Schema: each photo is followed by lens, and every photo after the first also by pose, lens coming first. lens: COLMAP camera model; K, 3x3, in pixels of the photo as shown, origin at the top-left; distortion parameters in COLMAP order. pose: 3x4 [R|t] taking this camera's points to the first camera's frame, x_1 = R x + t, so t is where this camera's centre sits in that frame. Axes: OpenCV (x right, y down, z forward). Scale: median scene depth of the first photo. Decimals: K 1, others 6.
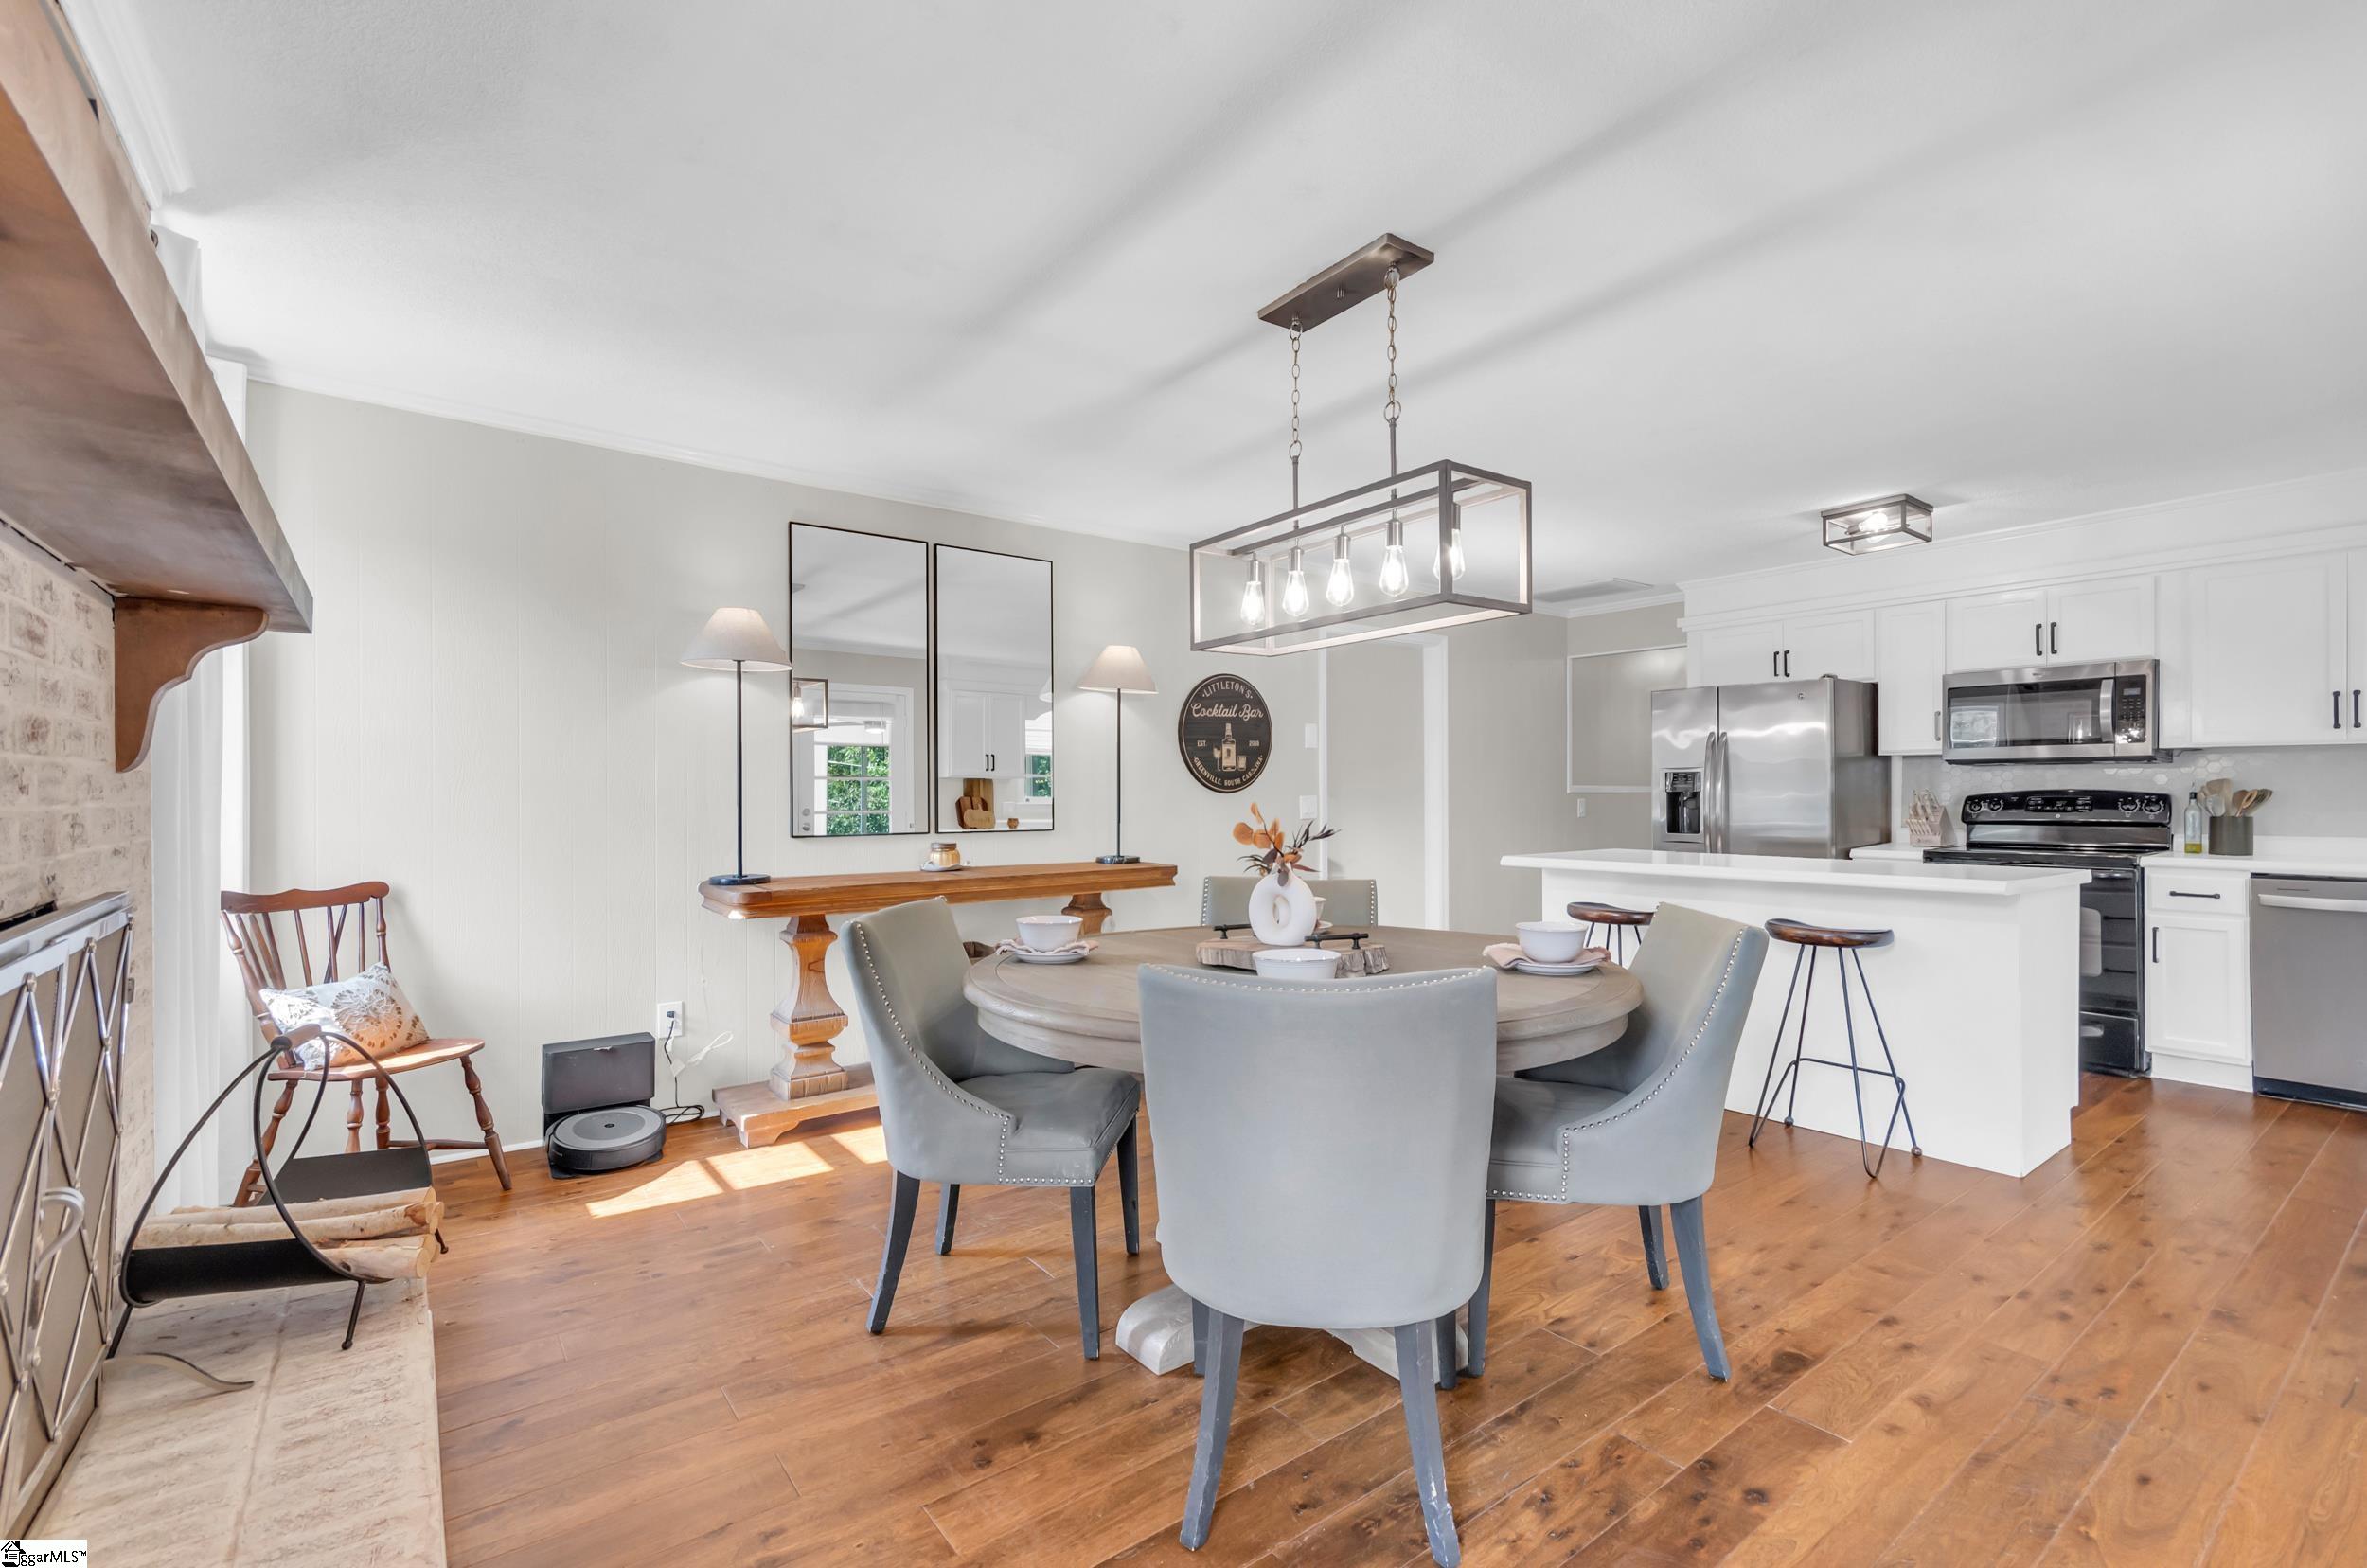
lens RADIAL K [[1046.9, 0, 1158.8], [0, 1046.9, 811.3], [0, 0, 1]] dist [0.001940, 0.000313]
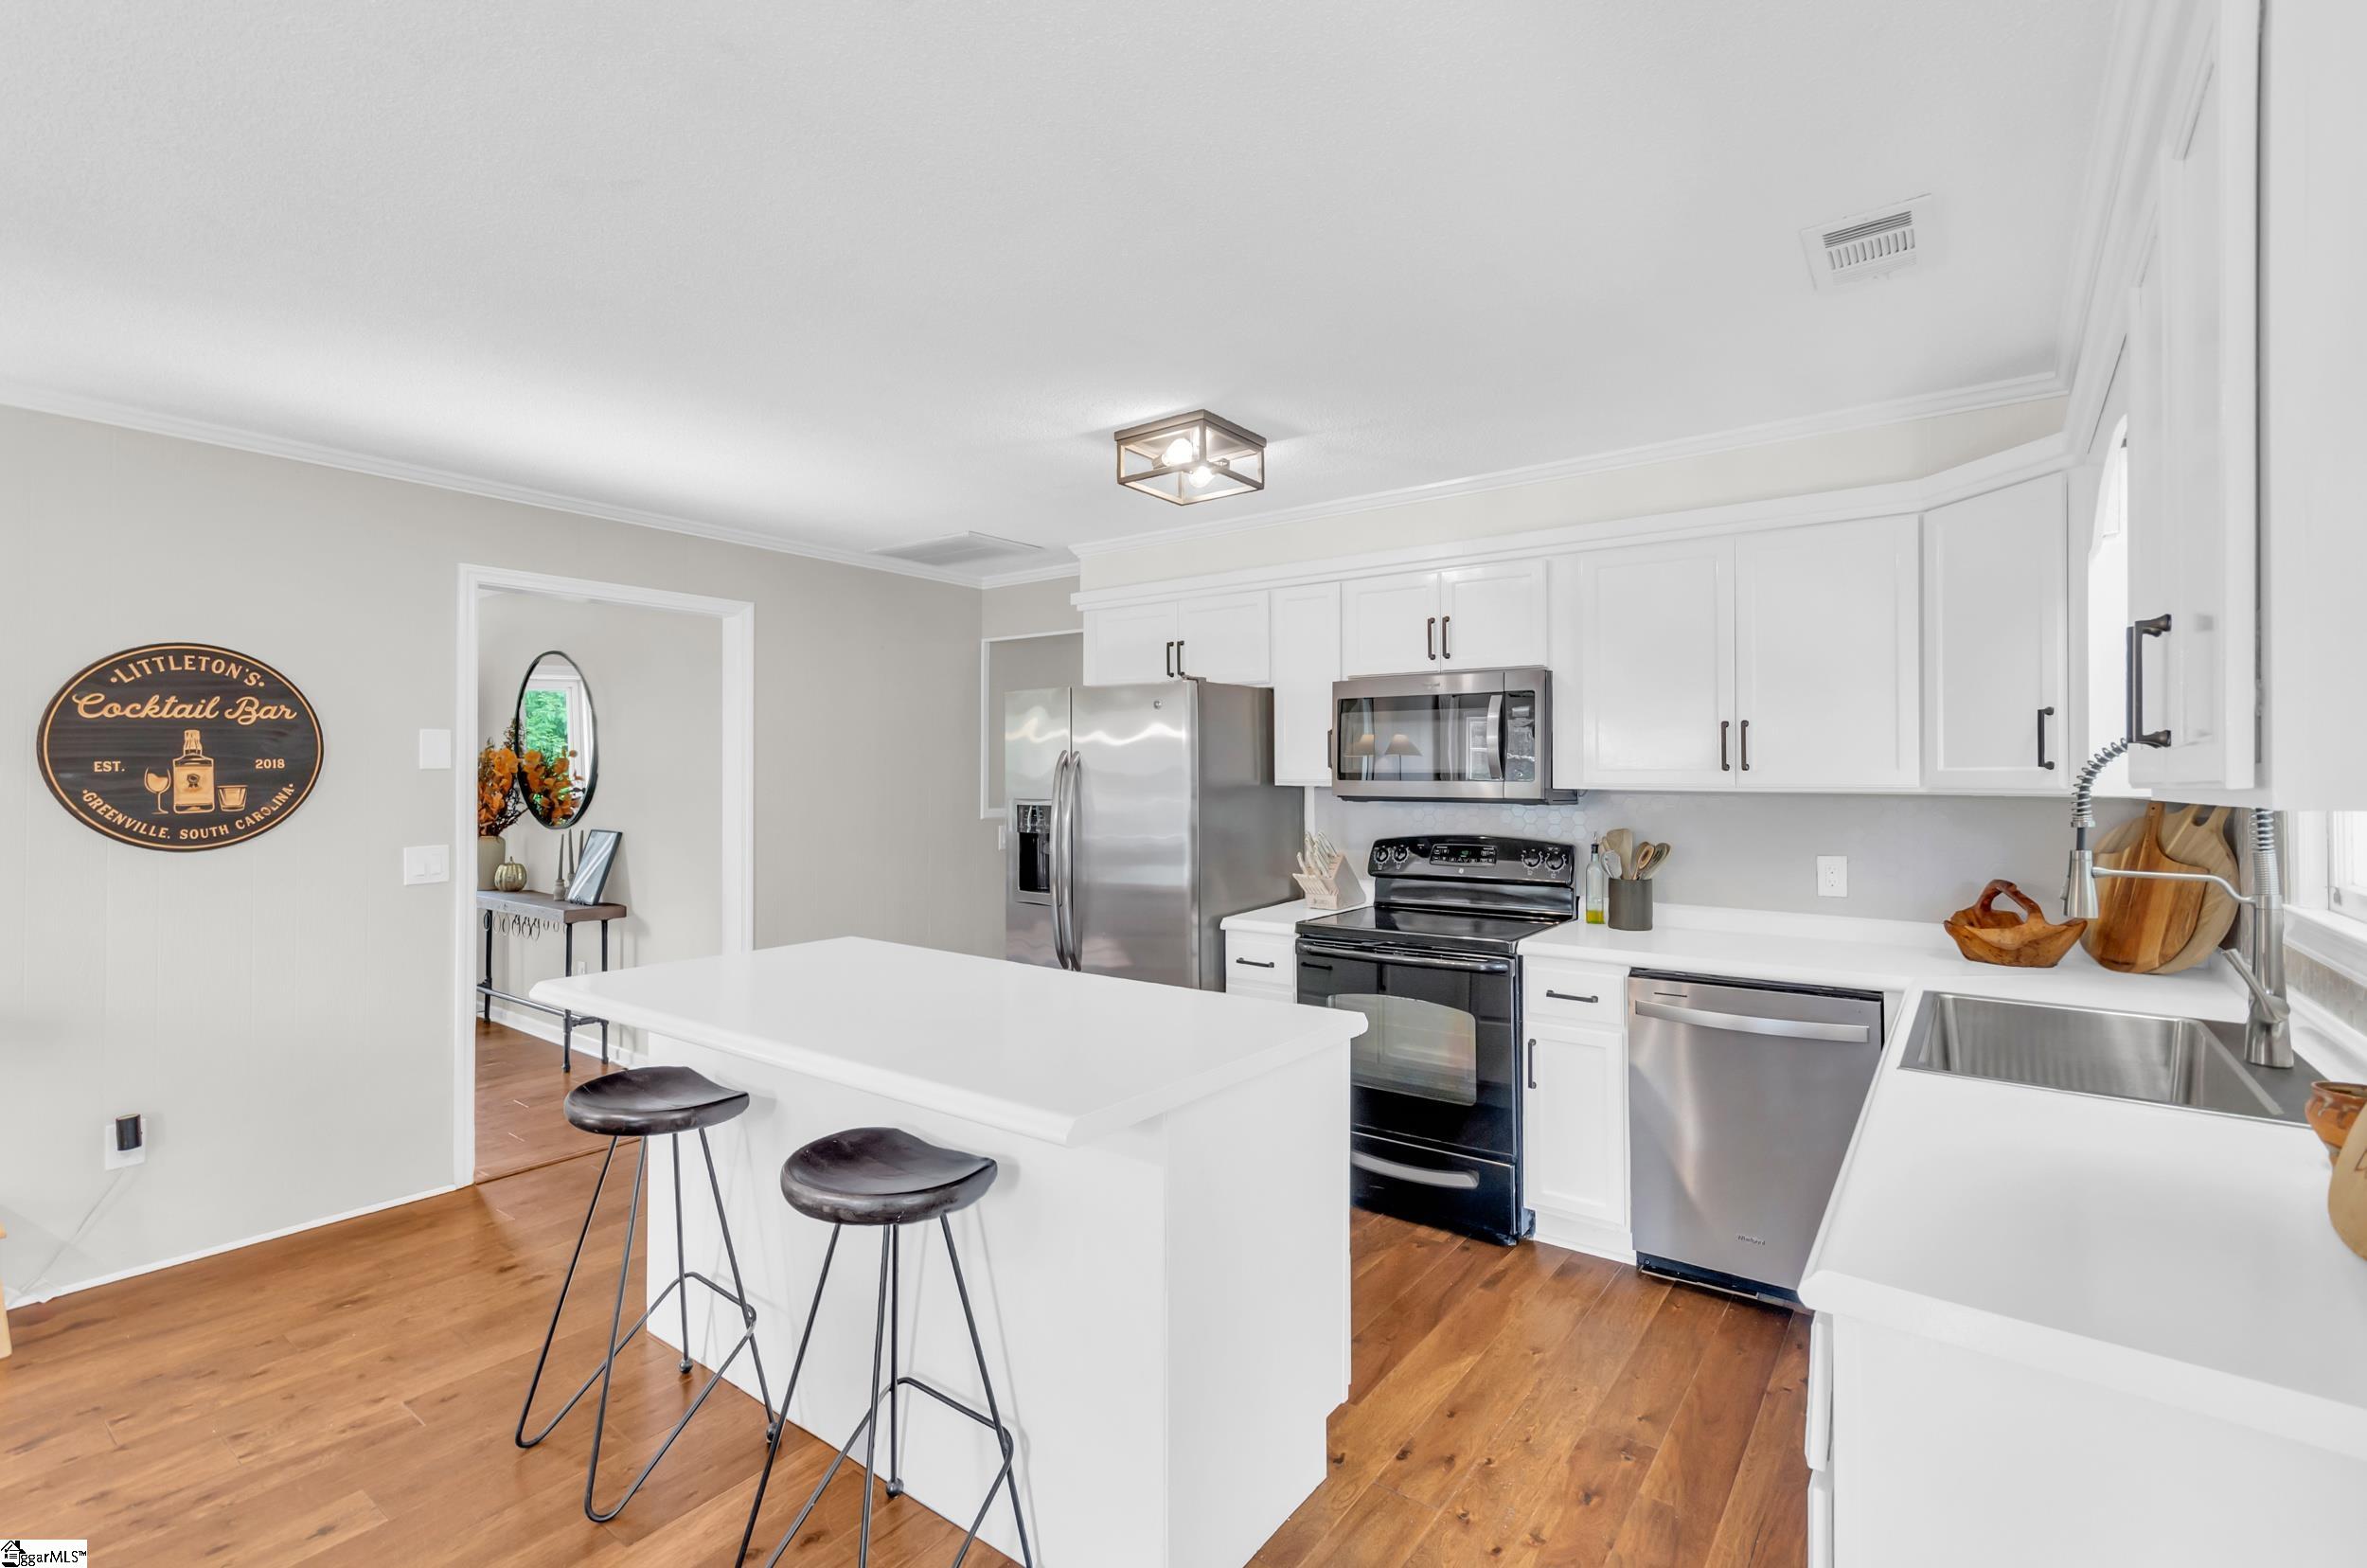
lens RADIAL K [[1064.5, 0, 1177.2], [0, 1064.5, 775.9], [0, 0, 1]] dist [0.004373, 0.000558]
pose [[0.961226, 0.003820, 0.275735, 0.439001], [-0.000103, 0.999909, -0.013492, -0.053257], [-0.275761, 0.012940, 0.961139, 0.307421]]
